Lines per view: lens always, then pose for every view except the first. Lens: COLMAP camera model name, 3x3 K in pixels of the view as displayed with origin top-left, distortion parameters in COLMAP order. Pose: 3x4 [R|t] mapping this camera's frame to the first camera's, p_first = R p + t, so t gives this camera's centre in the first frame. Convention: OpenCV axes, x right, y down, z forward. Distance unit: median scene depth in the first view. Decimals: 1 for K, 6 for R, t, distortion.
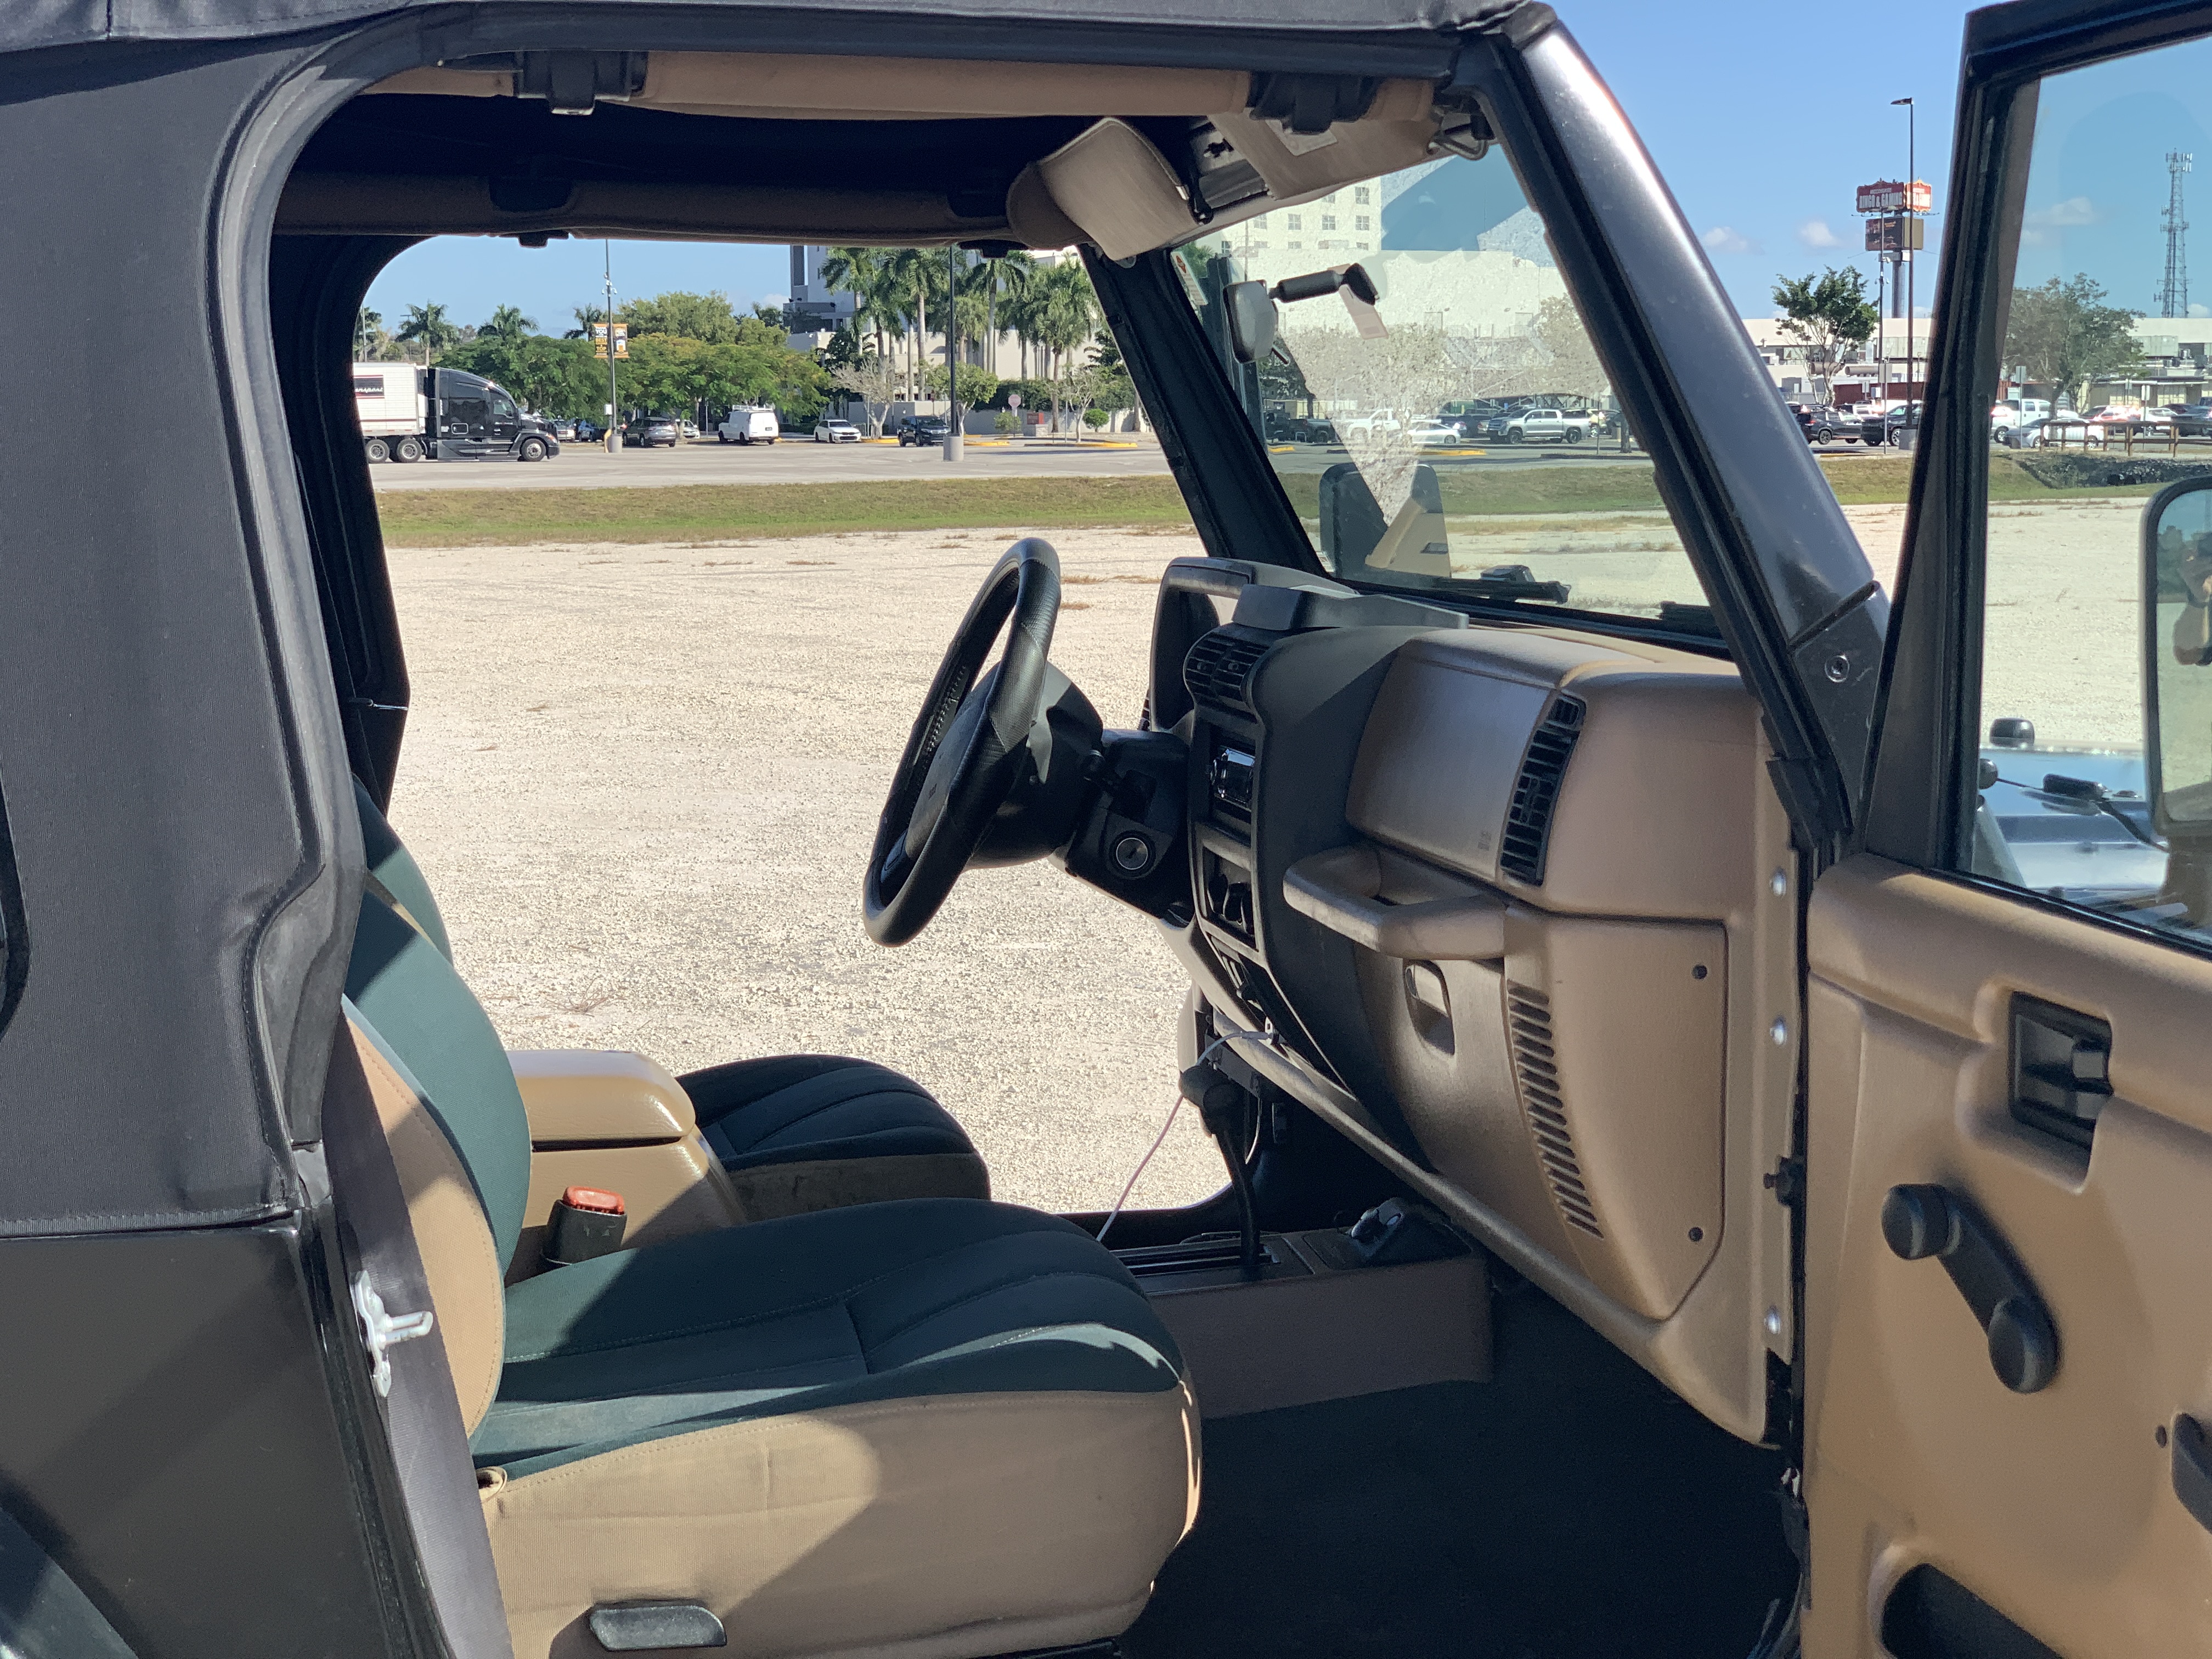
lens RADIAL K [[3304.4, 0, 1106.0], [0, 3304.4, 829.5], [0, 0, 1]] dist [0.049762, 0.023424]
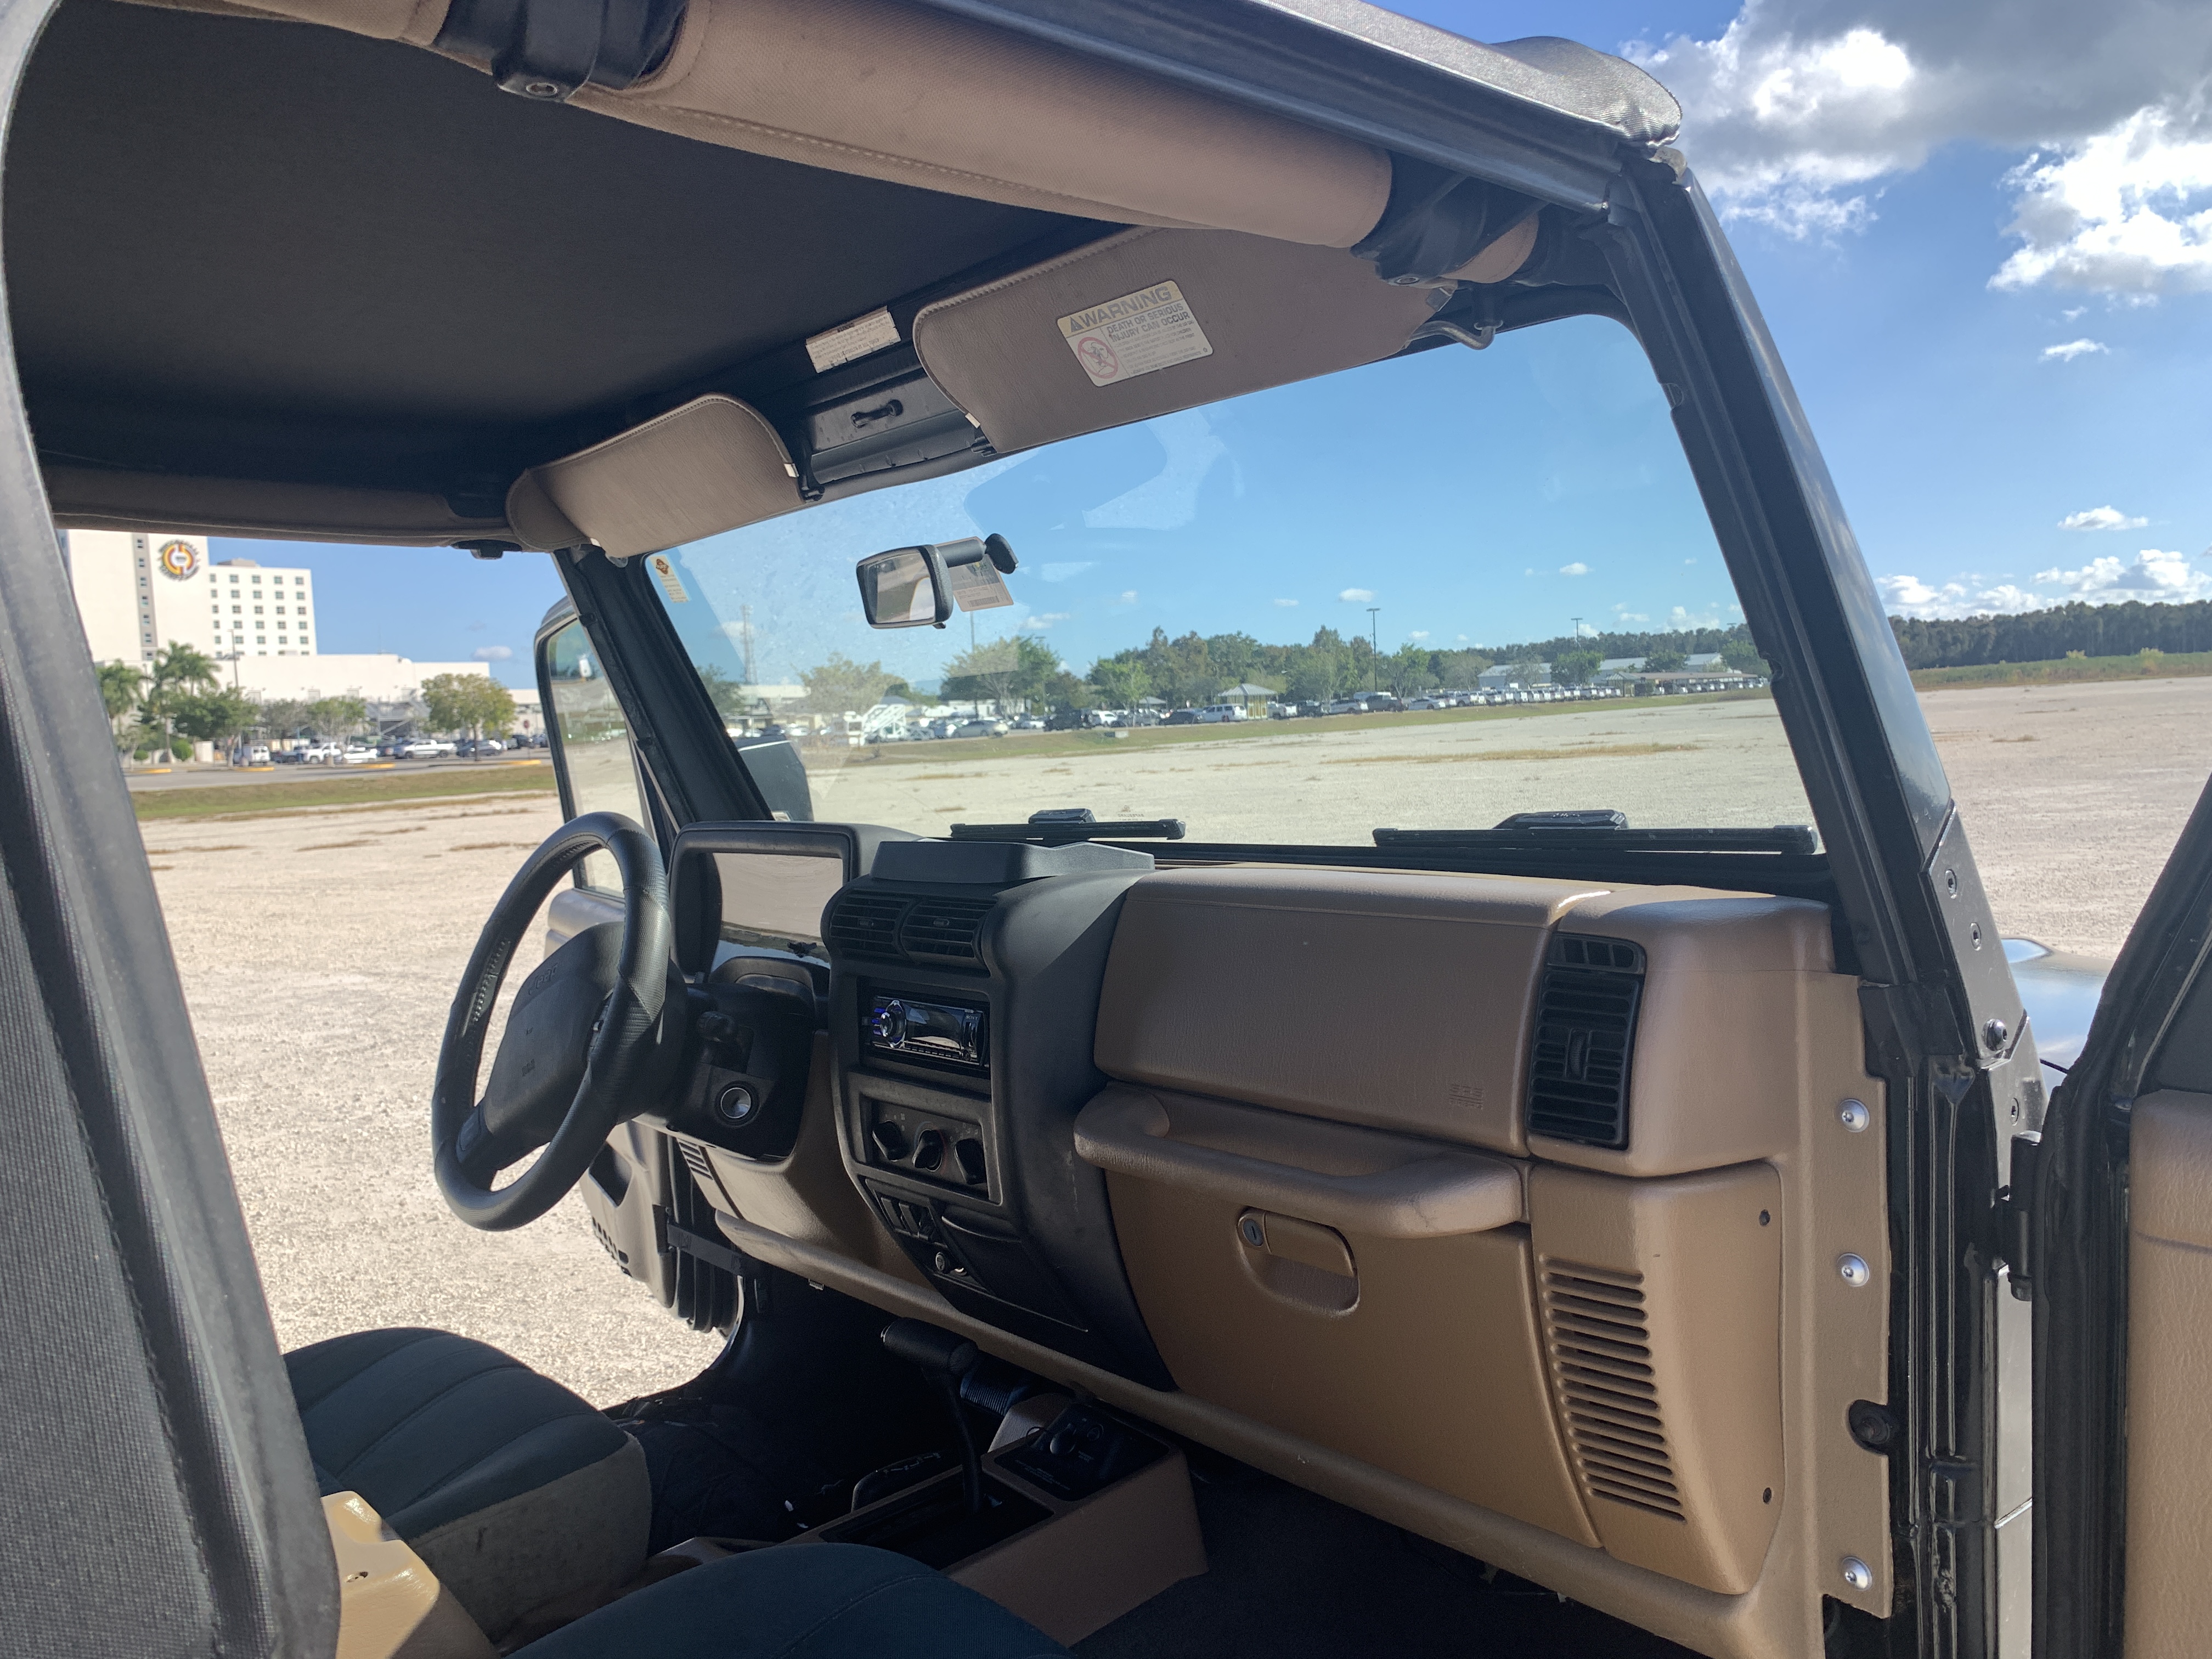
lens RADIAL K [[1701.8, 0, 1107.1], [0, 1701.8, 840.0], [0, 0, 1]] dist [0.077328, -0.153695]
pose [[0.873441, -0.068125, 0.482141, -0.156581], [0.098487, 0.994416, -0.037911, -0.047031], [-0.476866, 0.080598, 0.875273, 0.493057]]
